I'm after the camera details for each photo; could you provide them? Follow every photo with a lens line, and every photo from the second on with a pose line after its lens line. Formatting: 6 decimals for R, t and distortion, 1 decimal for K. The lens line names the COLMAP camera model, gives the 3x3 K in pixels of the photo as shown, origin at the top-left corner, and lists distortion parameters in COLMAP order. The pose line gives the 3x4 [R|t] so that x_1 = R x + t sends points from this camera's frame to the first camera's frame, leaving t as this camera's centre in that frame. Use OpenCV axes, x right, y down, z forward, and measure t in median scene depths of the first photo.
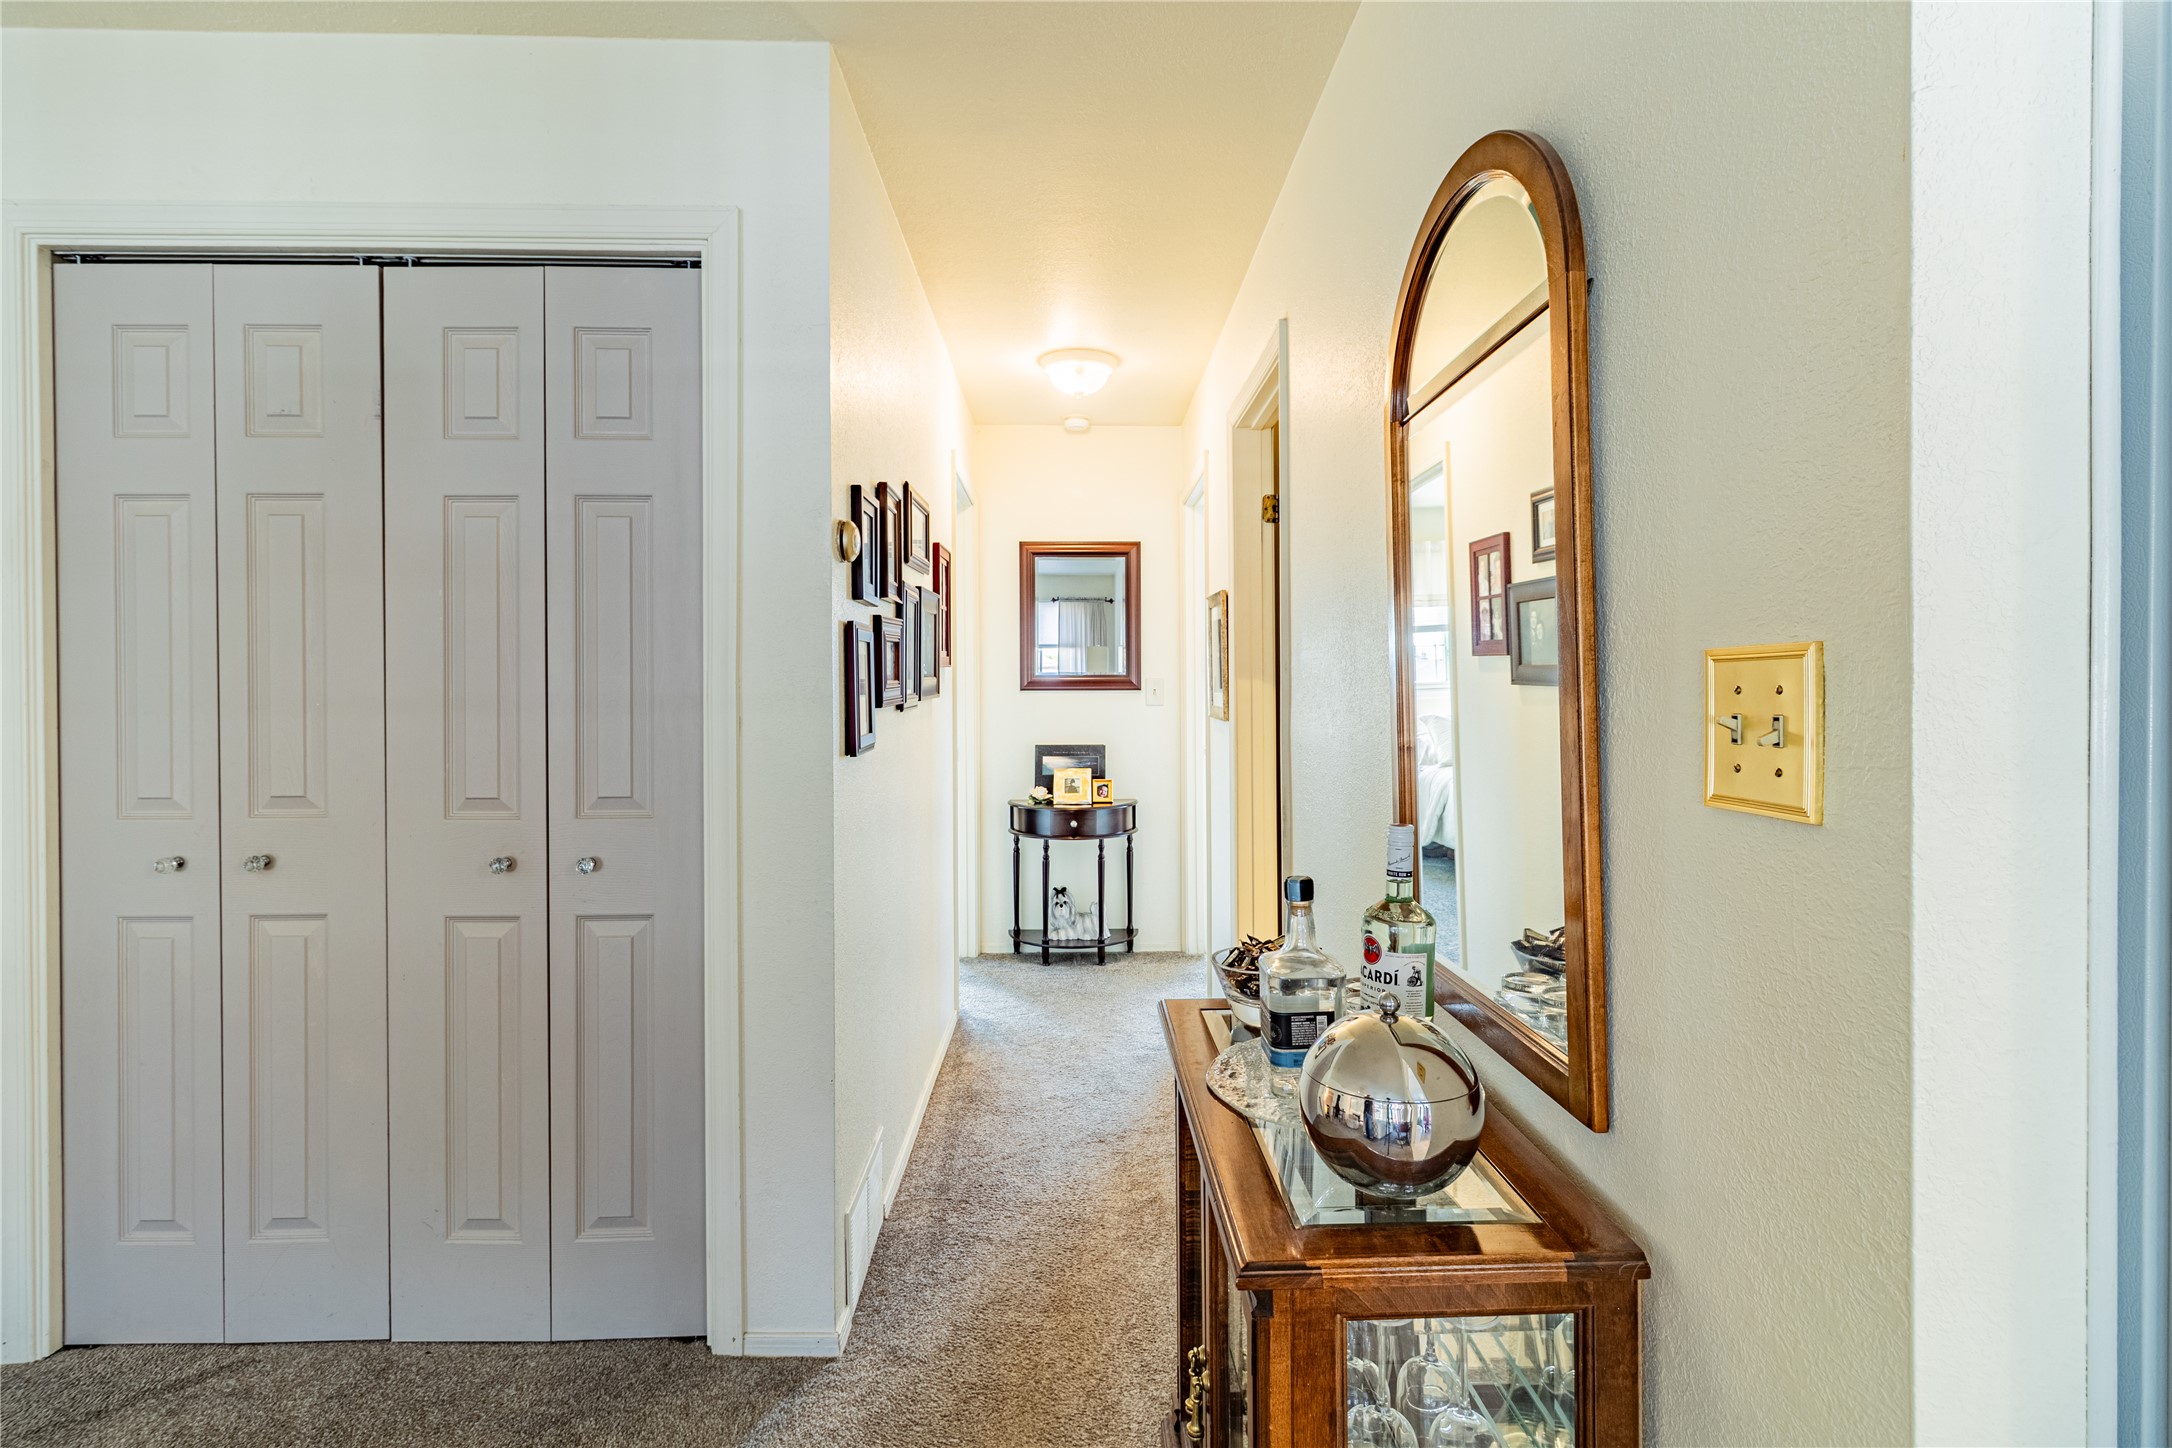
lens RADIAL K [[1023.6, 0, 1088.6], [0, 1023.6, 706.6], [0, 0, 1]] dist [-0.000534, 0.001369]
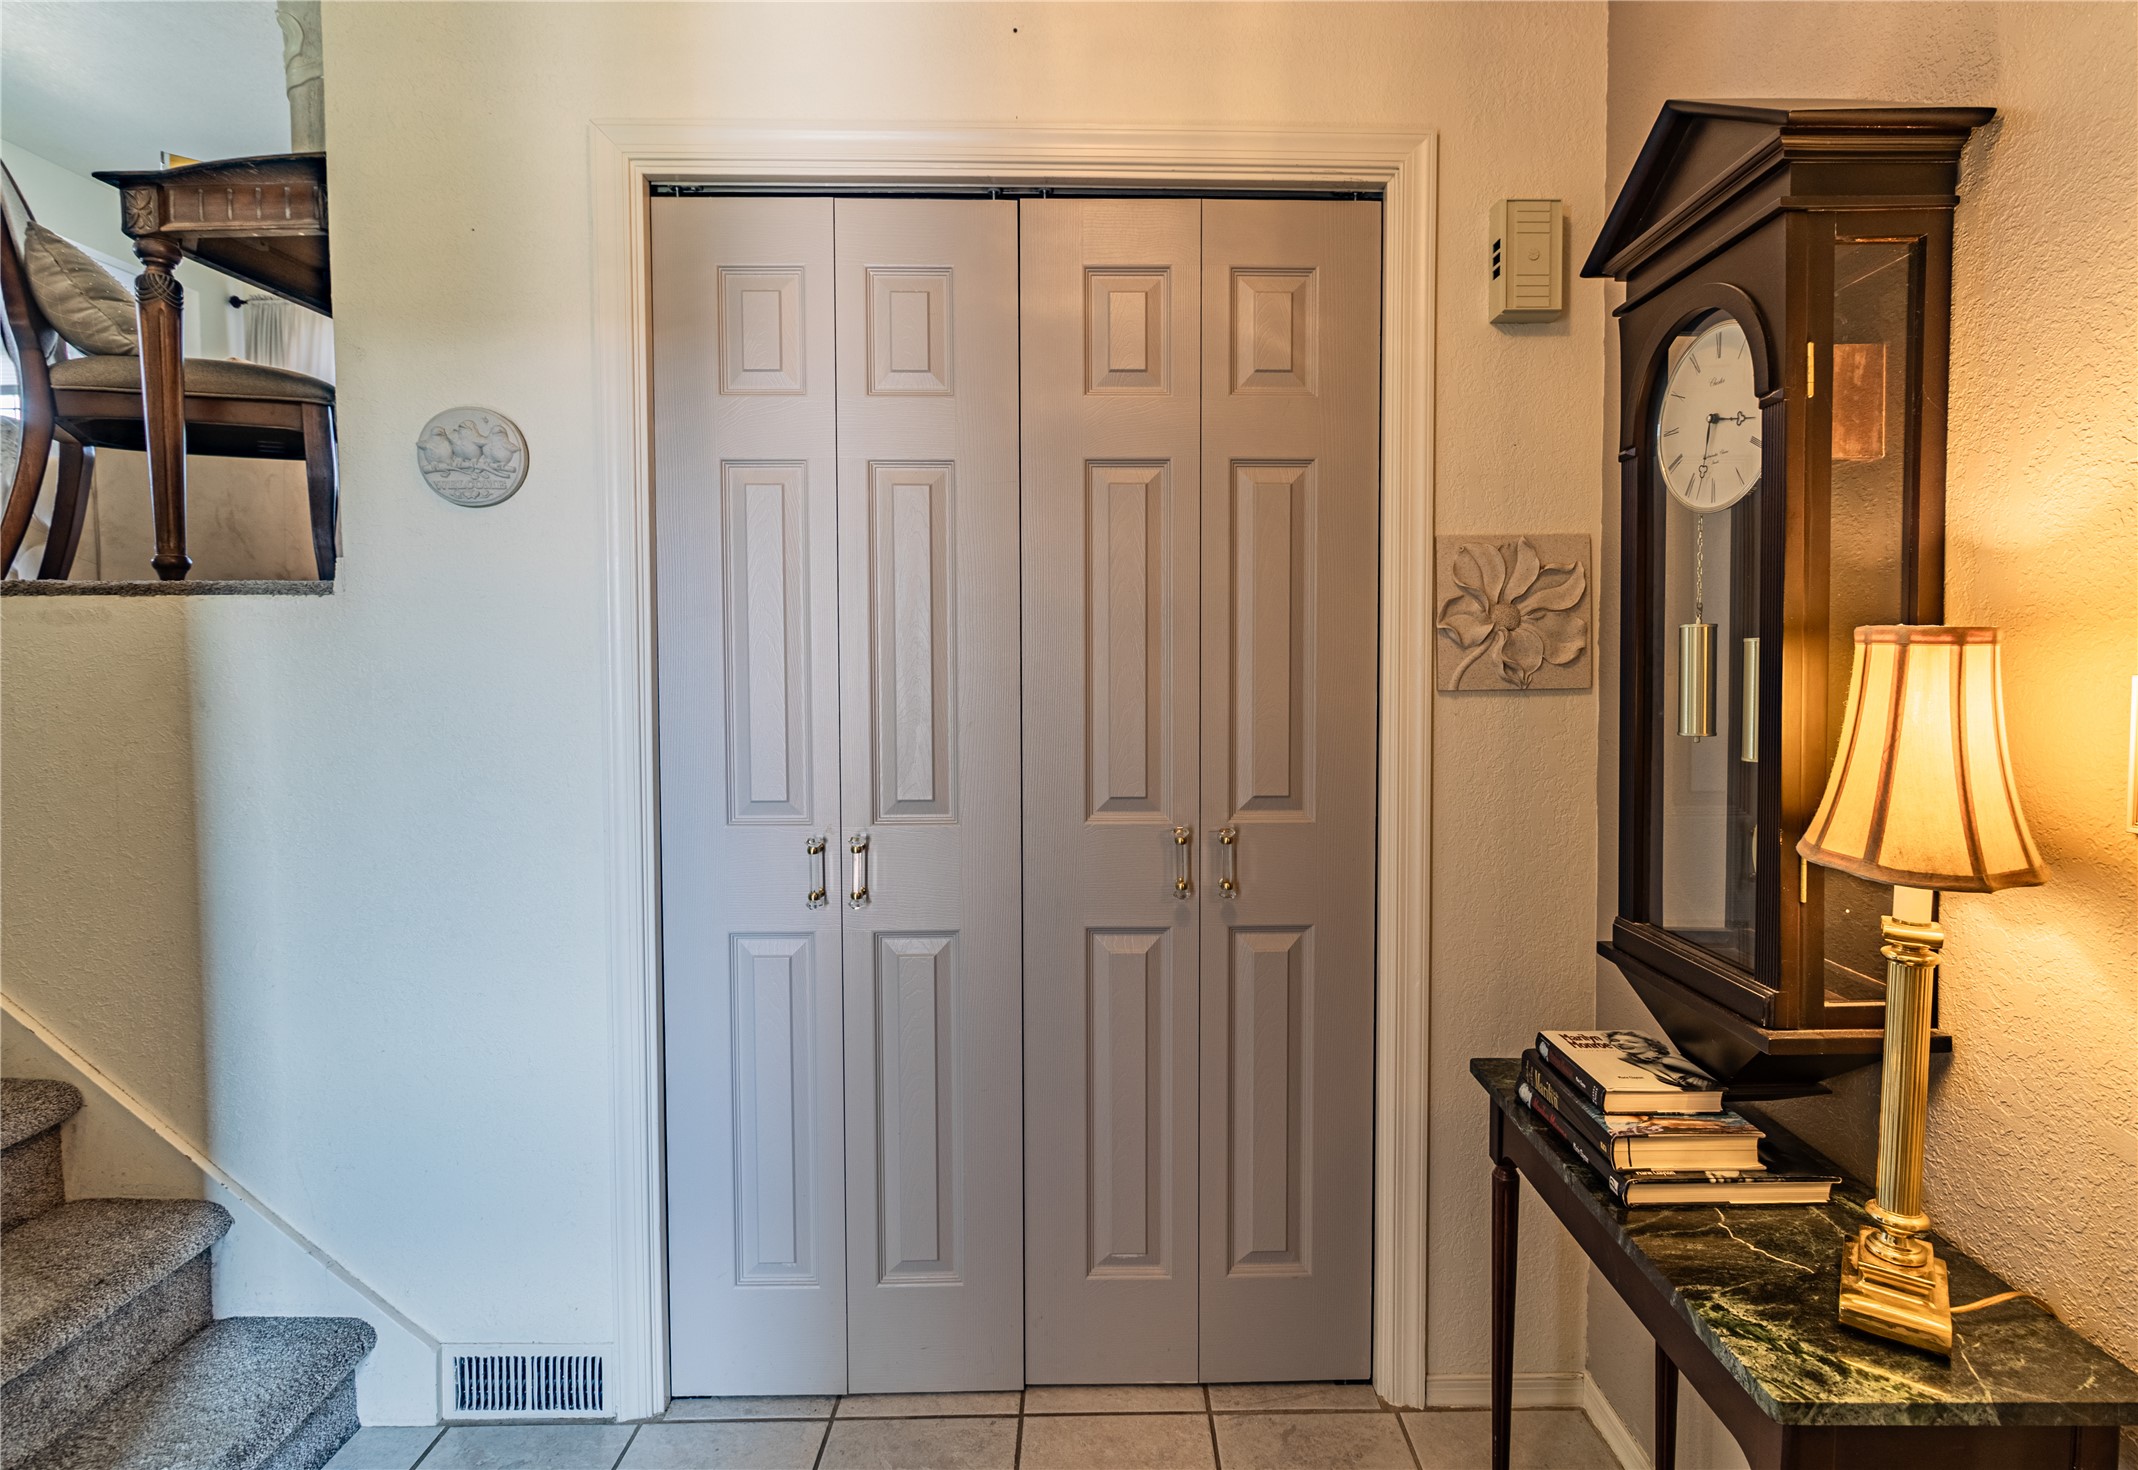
lens RADIAL K [[1152.5, 0, 1069.3], [0, 1152.5, 742.0], [0, 0, 1]] dist [0.004352, 0.000378]
pose [[0.999999, -0.000390, -0.001680, -0.643360], [0.000454, 0.999277, 0.038027, -0.000161], [0.001664, -0.038028, 0.999275, -0.011442]]
